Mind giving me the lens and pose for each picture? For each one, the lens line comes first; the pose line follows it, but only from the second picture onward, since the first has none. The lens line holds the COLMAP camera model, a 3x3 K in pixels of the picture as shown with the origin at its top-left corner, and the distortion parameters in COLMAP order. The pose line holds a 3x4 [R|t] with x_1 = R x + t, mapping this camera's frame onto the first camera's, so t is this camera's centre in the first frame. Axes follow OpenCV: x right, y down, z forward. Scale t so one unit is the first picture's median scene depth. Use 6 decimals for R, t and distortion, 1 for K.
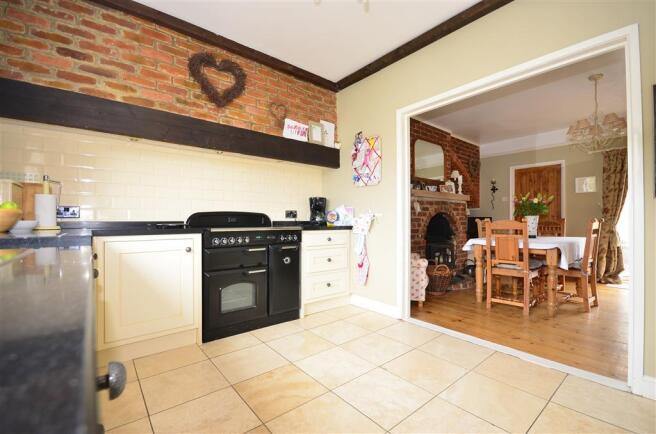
lens RADIAL K [[291.2, 0, 329.9], [0, 291.2, 219.1], [0, 0, 1]] dist [0.014955, 0.000050]
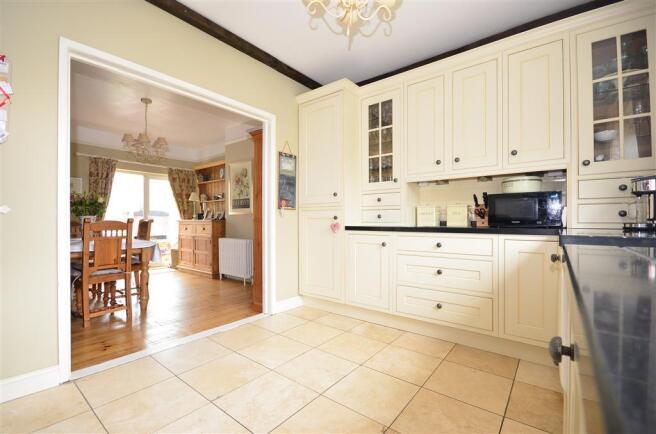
lens RADIAL K [[291.2, 0, 332.5], [0, 291.2, 219.3], [0, 0, 1]] dist [0.014955, 0.000050]
pose [[-0.216018, 0.005764, 0.976372, -0.656616], [-0.003745, 0.999970, -0.006732, 0.004689], [-0.976382, -0.005110, -0.215990, 0.799626]]
